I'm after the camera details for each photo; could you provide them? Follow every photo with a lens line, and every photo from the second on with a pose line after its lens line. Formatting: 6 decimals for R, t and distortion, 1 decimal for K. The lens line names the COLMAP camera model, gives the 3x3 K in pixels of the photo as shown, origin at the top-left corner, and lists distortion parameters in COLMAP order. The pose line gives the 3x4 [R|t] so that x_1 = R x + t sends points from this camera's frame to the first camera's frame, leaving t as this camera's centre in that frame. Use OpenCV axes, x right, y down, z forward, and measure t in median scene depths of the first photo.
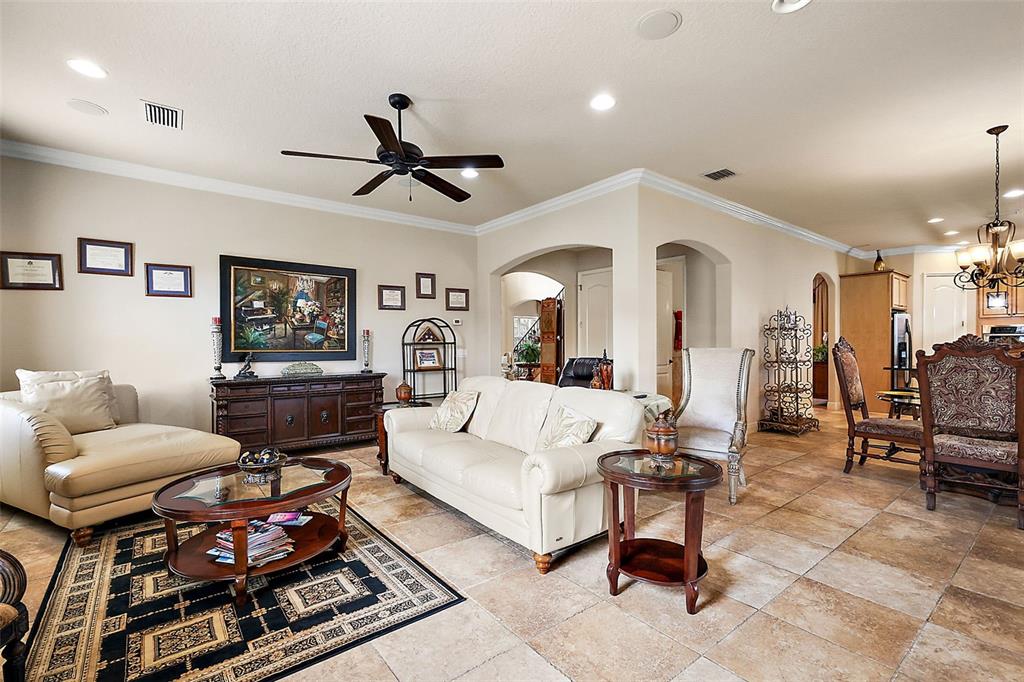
lens RADIAL K [[455.4, 0, 515.7], [0, 455.4, 343.4], [0, 0, 1]] dist [-0.000144, 0.000896]
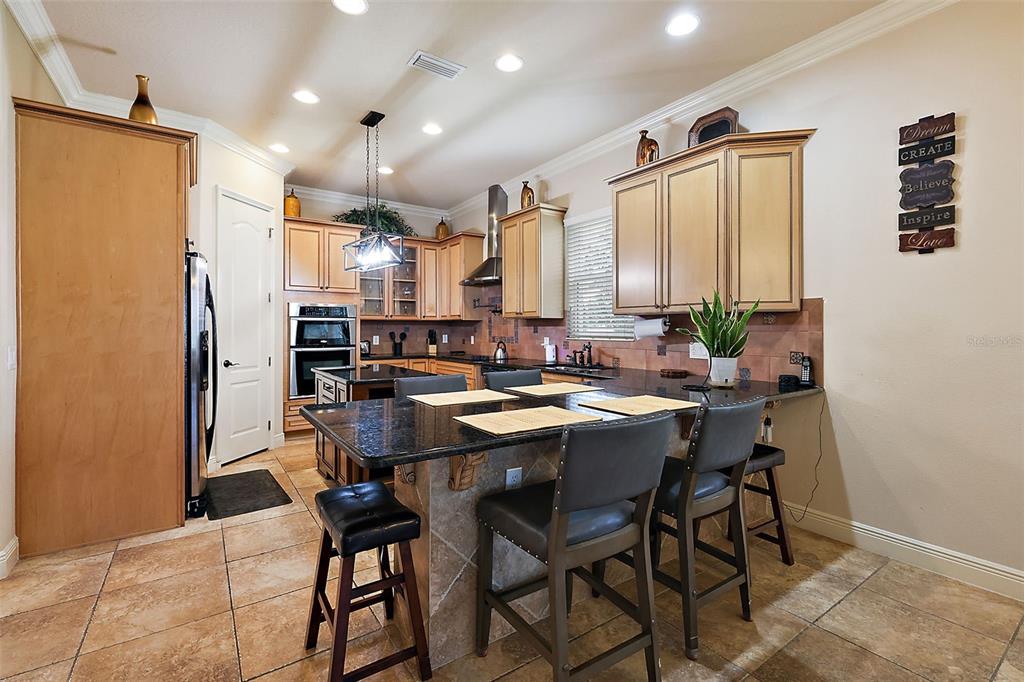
lens RADIAL K [[455.4, 0, 514.6], [0, 455.4, 327.1], [0, 0, 1]] dist [-0.000144, 0.000896]
pose [[0.061376, 0.004629, 0.998104, 0.615497], [0.003353, 0.999983, -0.004844, -0.004371], [-0.998109, 0.003644, 0.061359, 0.925525]]
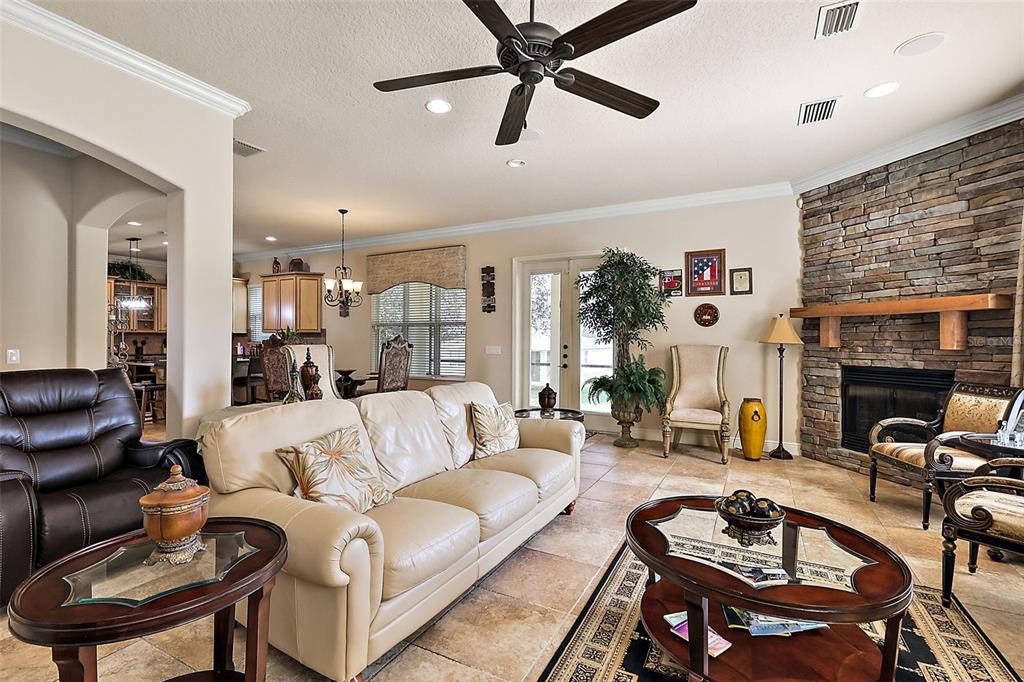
lens RADIAL K [[455.4, 0, 513.5], [0, 455.4, 335.1], [0, 0, 1]] dist [-0.000144, 0.000896]
pose [[-0.406729, 0.007694, 0.913517, -0.437123], [0.001079, 0.999968, -0.007942, -0.002647], [-0.913548, -0.002244, -0.406724, 0.685524]]
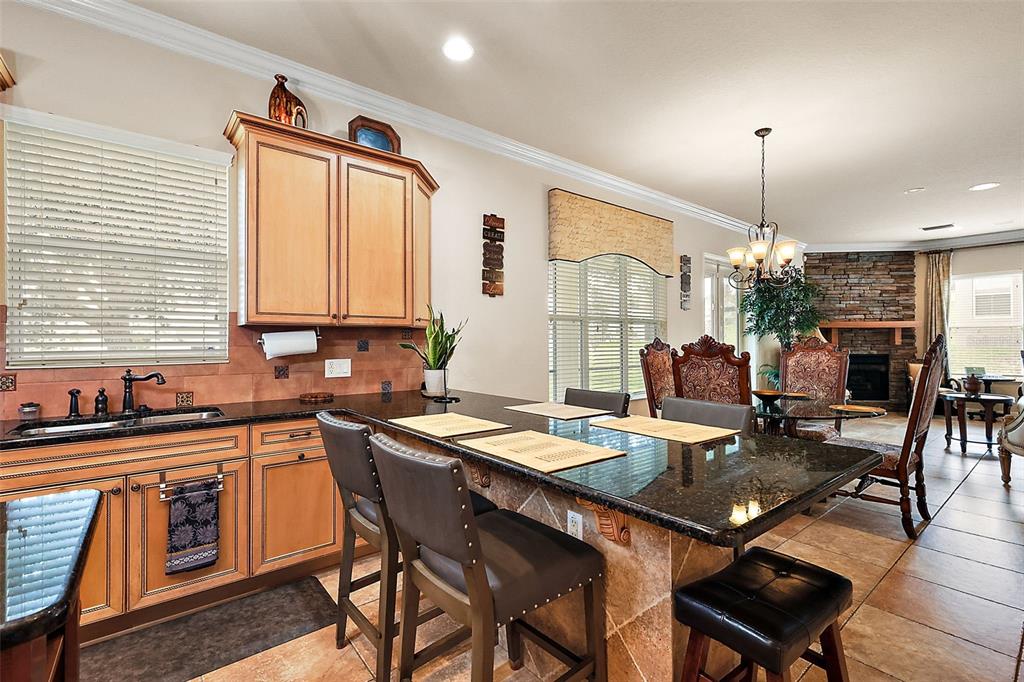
lens RADIAL K [[455.4, 0, 513.2], [0, 455.4, 338.4], [0, 0, 1]] dist [-0.000144, 0.000896]
pose [[-0.999915, 0.005778, -0.011658, 1.009751], [0.005822, 0.999976, -0.003694, -0.007371], [0.011637, -0.003762, -0.999925, 1.240744]]
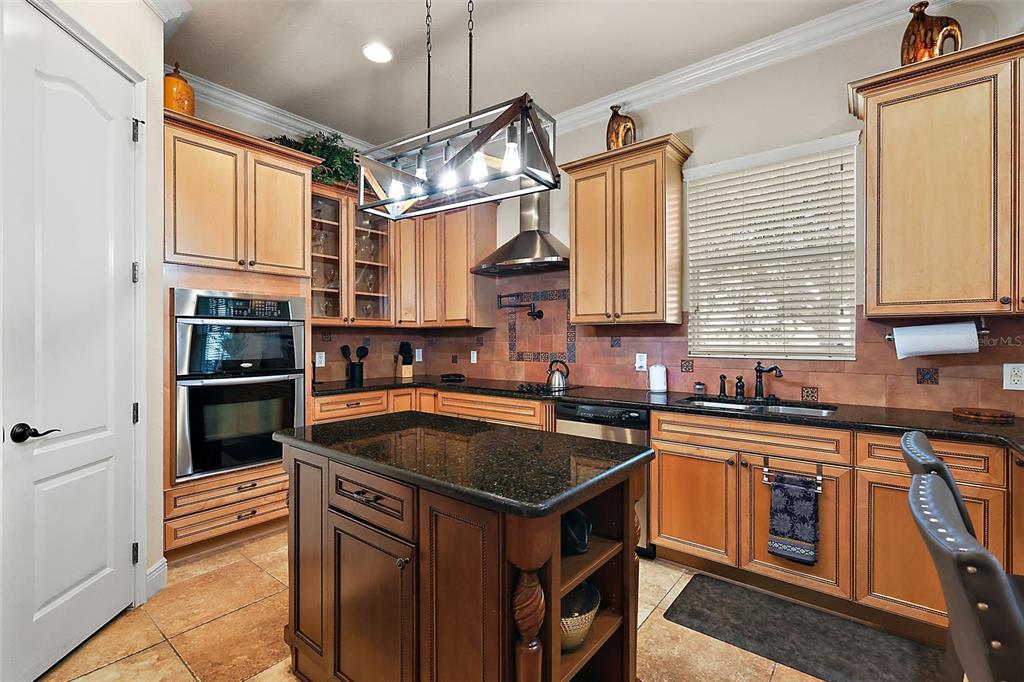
lens RADIAL K [[455.4, 0, 512.4], [0, 455.4, 339.1], [0, 0, 1]] dist [-0.000144, 0.000896]
pose [[-0.222786, 0.001227, 0.974867, 0.954196], [0.004099, 0.999992, -0.000322, -0.007182], [-0.974859, 0.003924, -0.222789, 1.182815]]
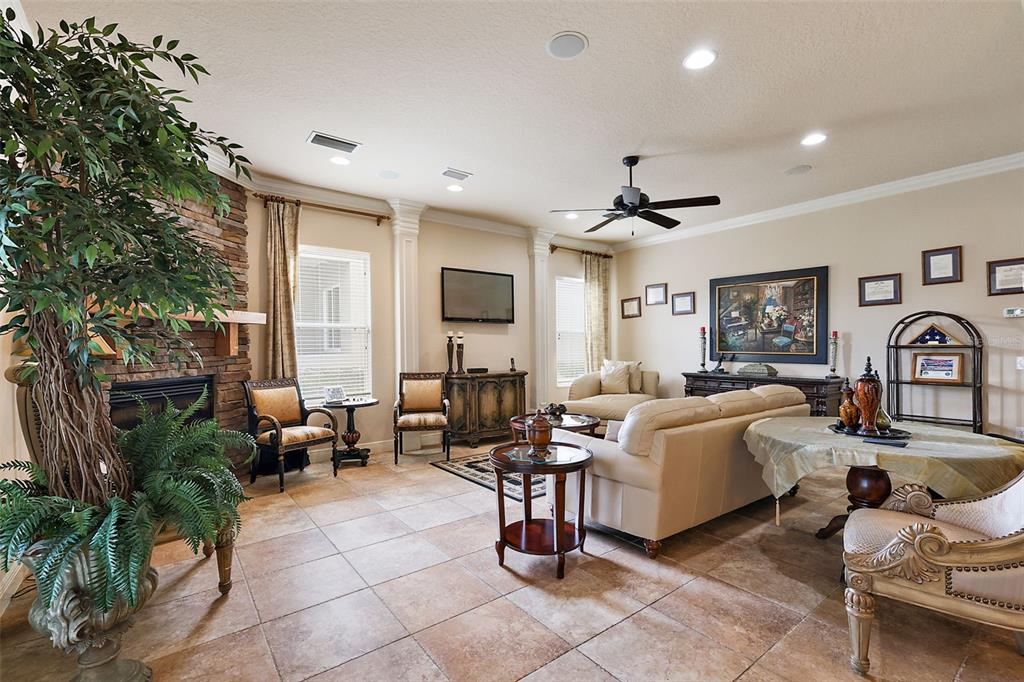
lens RADIAL K [[455.4, 0, 512.8], [0, 455.4, 350.3], [0, 0, 1]] dist [-0.000144, 0.000896]
pose [[-0.011949, 0.011297, -0.999865, 0.560167], [0.001043, 0.999936, 0.011286, -0.003008], [0.999928, -0.000908, -0.011960, 0.359977]]
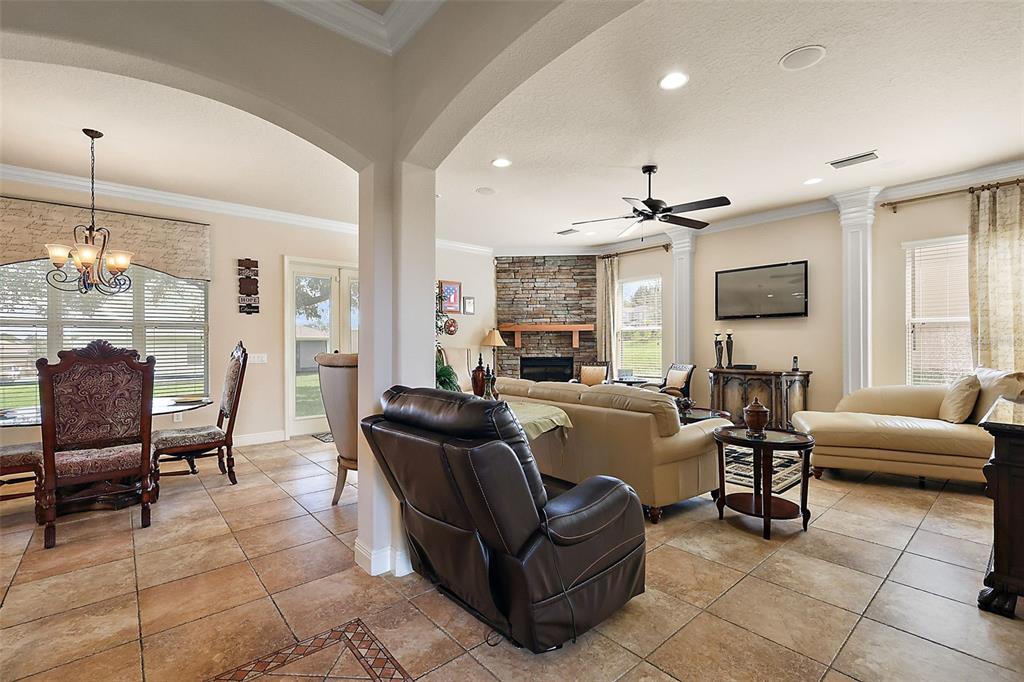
lens RADIAL K [[455.4, 0, 514.2], [0, 455.4, 338.2], [0, 0, 1]] dist [-0.000144, 0.000896]
pose [[-0.998827, 0.006336, -0.047995, 0.119128], [0.006691, 0.999951, -0.007234, -0.007180], [0.047947, -0.007546, -0.998821, 1.261521]]
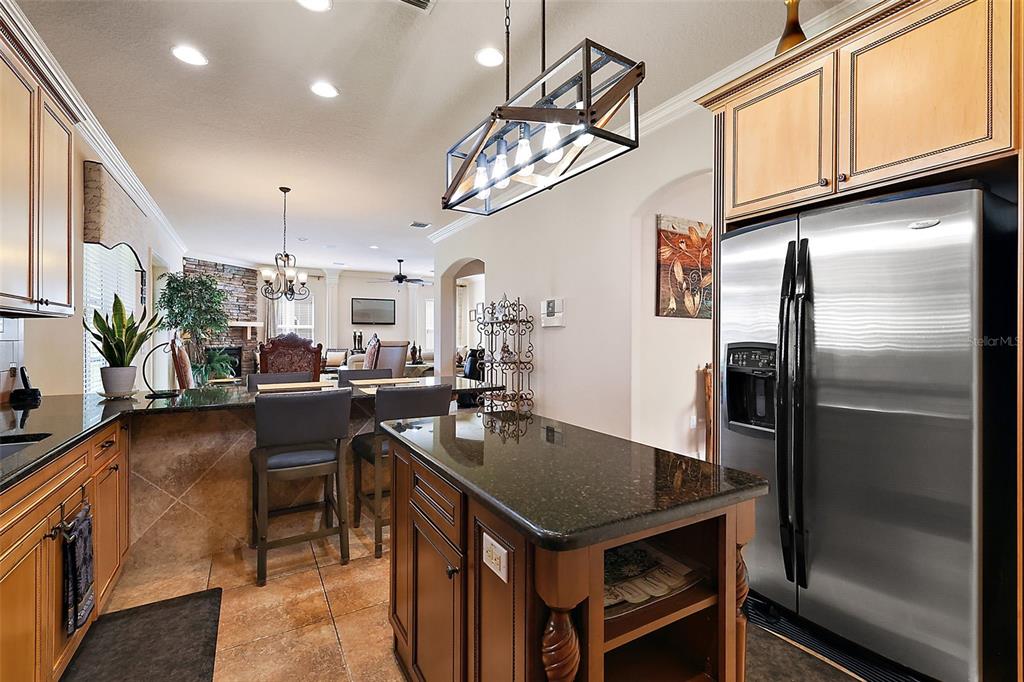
lens RADIAL K [[455.4, 0, 516.8], [0, 455.4, 338.3], [0, 0, 1]] dist [-0.000144, 0.000896]
pose [[-0.133779, 0.005655, -0.990995, 1.479500], [-0.005728, 0.999963, 0.006480, -0.009521], [0.990995, 0.006543, -0.133742, 1.188154]]
